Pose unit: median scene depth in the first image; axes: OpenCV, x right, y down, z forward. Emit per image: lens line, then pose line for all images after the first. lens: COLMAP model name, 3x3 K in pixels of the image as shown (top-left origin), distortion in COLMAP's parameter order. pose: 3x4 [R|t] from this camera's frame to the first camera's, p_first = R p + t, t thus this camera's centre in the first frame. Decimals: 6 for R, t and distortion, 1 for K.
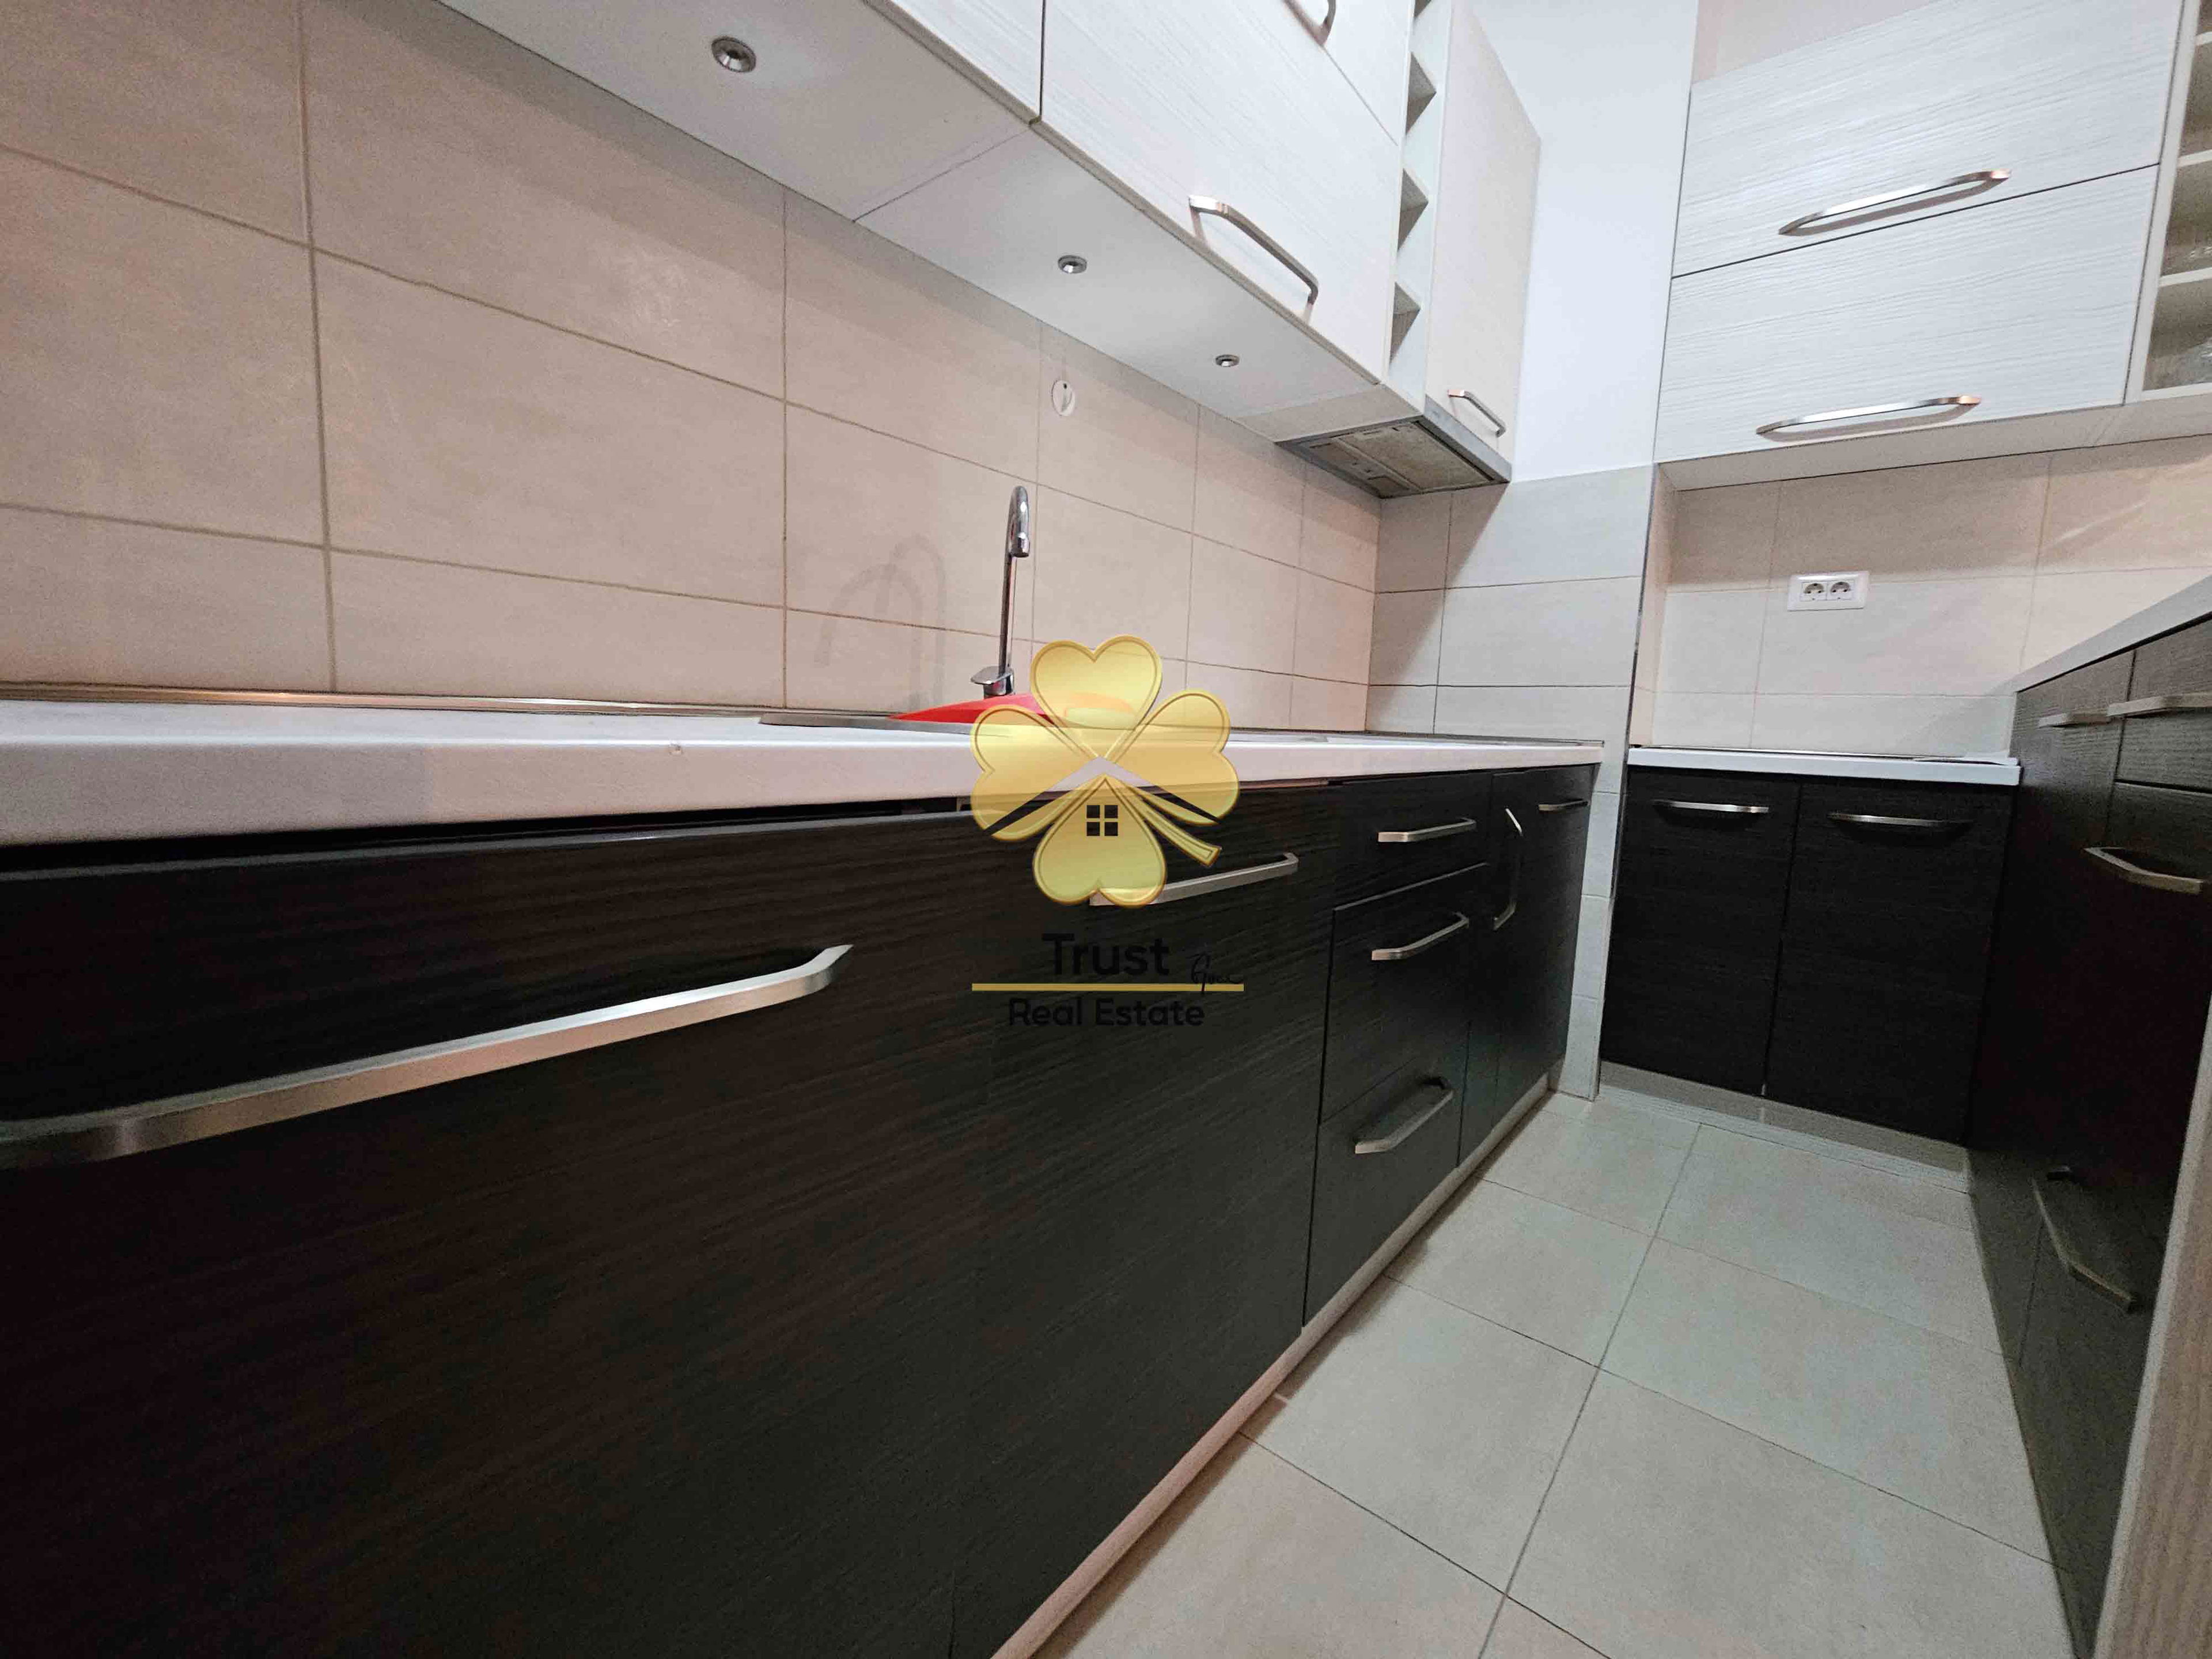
lens RADIAL K [[910.3, 0, 1110.8], [0, 910.3, 828.4], [0, 0, 1]] dist [0.000219, -0.000033]
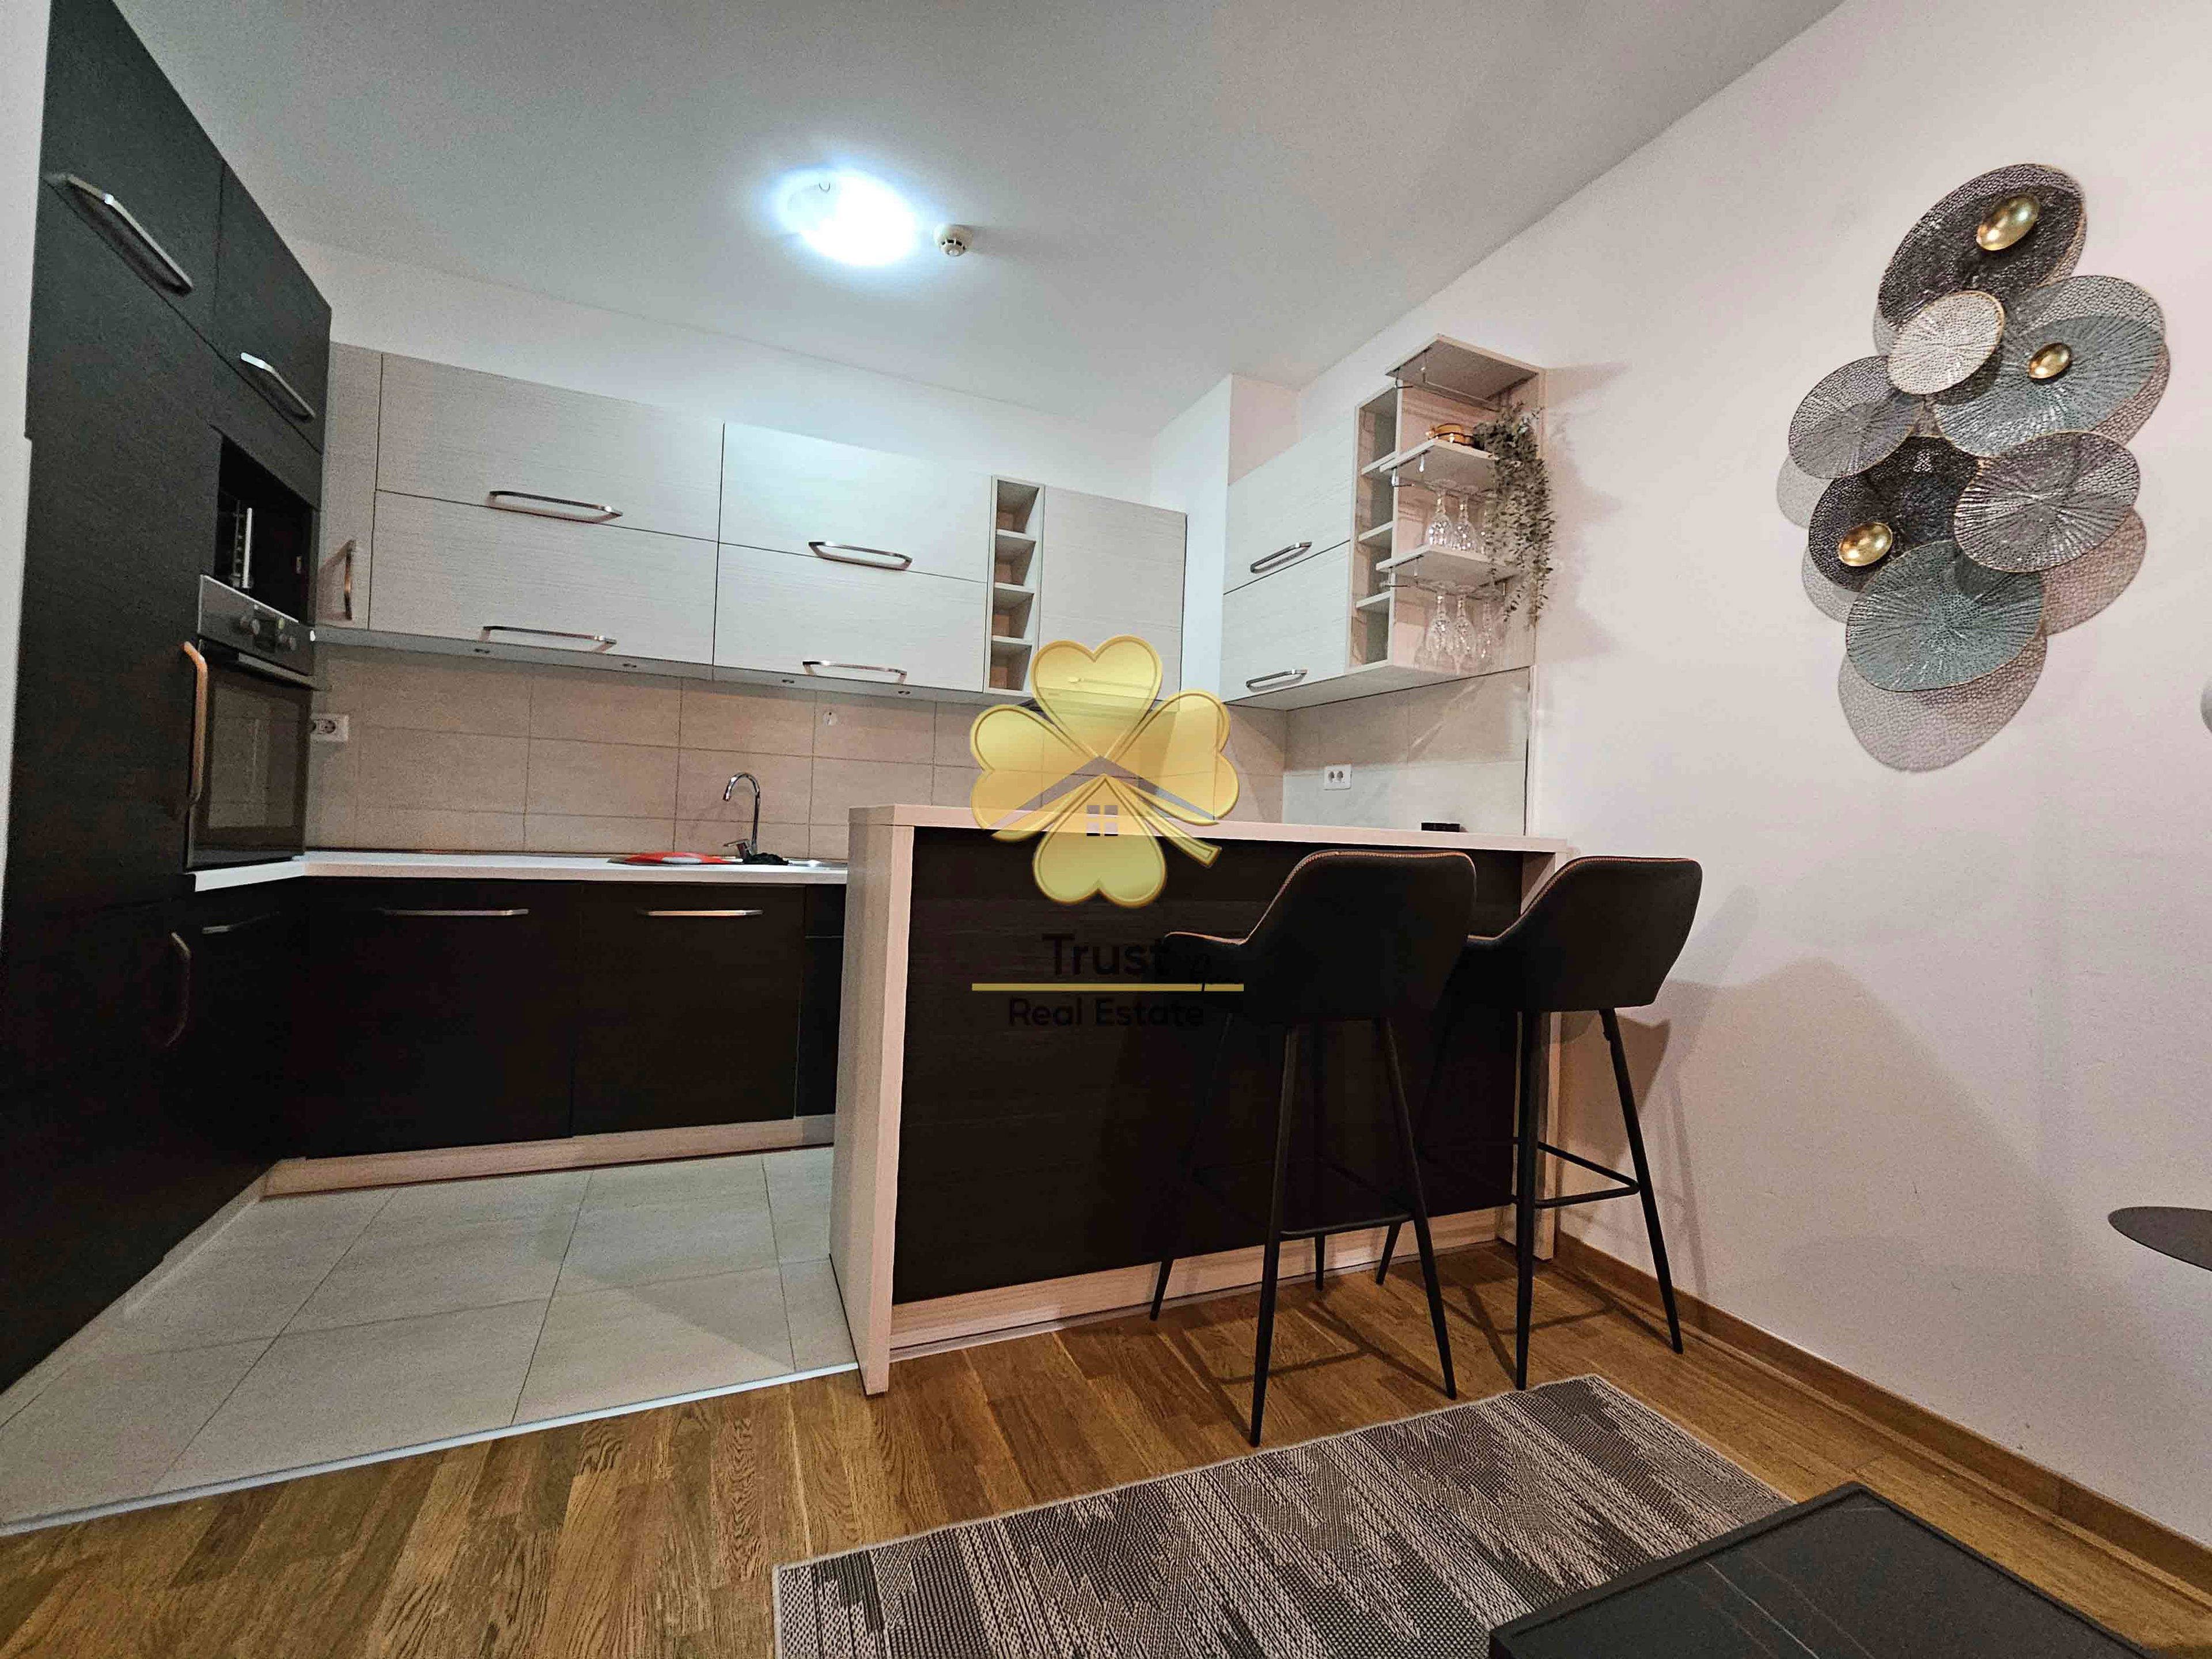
lens RADIAL K [[910.3, 0, 1100.4], [0, 910.3, 824.8], [0, 0, 1]] dist [0.000219, -0.000033]
pose [[0.885003, -0.003852, -0.465570, 1.222066], [-0.064594, 0.989280, -0.130971, 0.035223], [0.461083, 0.145982, 0.875266, -0.489200]]
